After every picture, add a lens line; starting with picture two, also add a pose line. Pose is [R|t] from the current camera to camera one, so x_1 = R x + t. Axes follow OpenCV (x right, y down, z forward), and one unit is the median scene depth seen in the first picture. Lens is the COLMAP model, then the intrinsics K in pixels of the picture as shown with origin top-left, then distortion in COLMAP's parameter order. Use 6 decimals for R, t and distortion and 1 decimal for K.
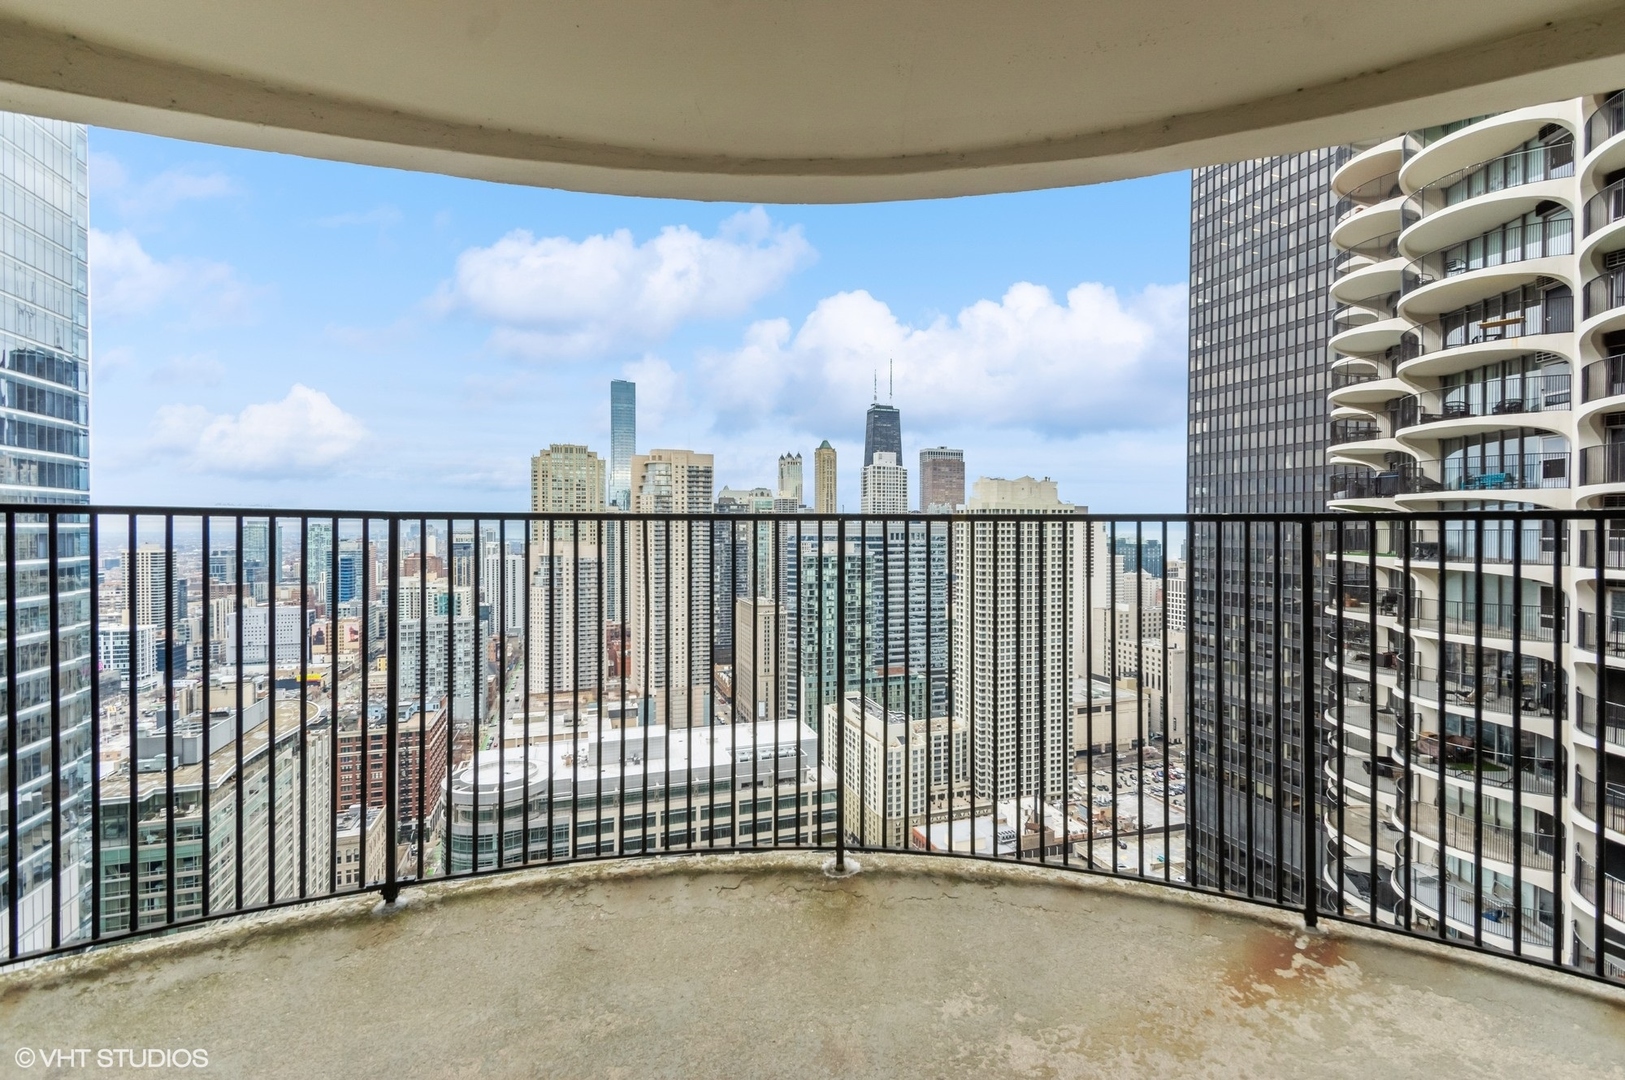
lens RADIAL K [[712.9, 0, 821.9], [0, 712.9, 538.1], [0, 0, 1]] dist [0.021655, -0.012577]
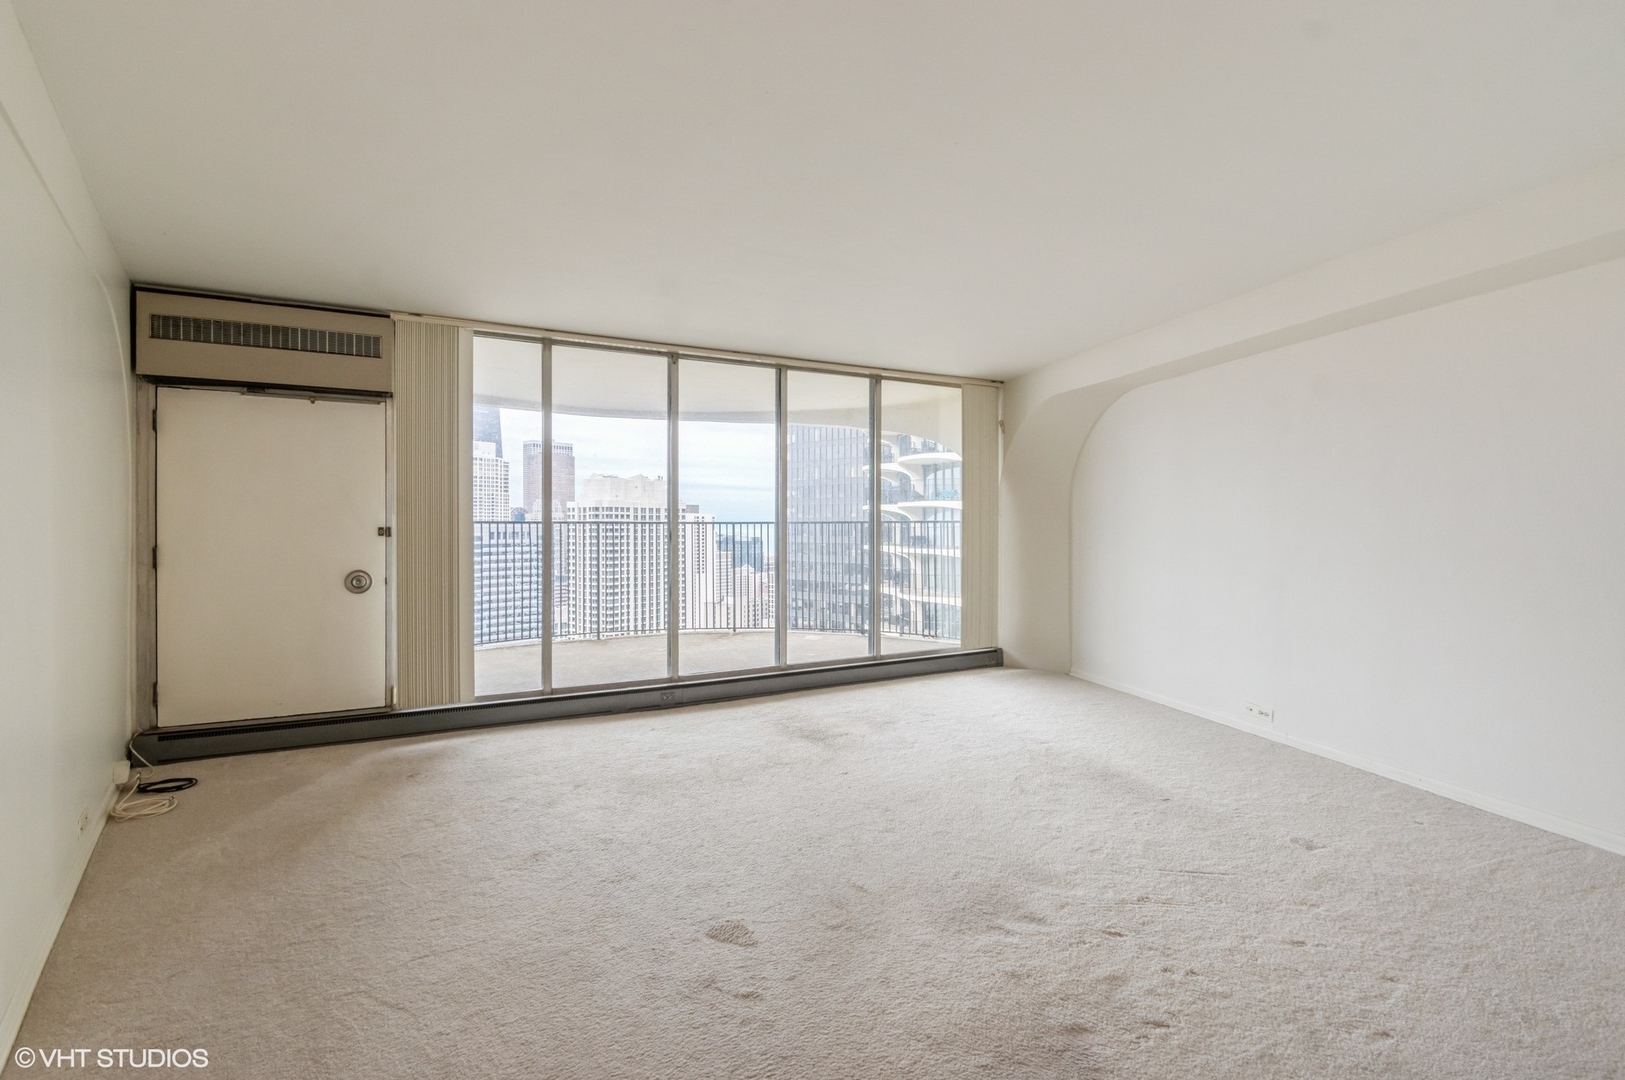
lens RADIAL K [[712.9, 0, 817.6], [0, 712.9, 531.4], [0, 0, 1]] dist [0.021655, -0.012577]
pose [[0.864260, -0.004725, 0.503023, -0.049962], [0.007855, 0.999961, -0.004103, 0.001662], [-0.502984, 0.007497, 0.864263, -0.125599]]
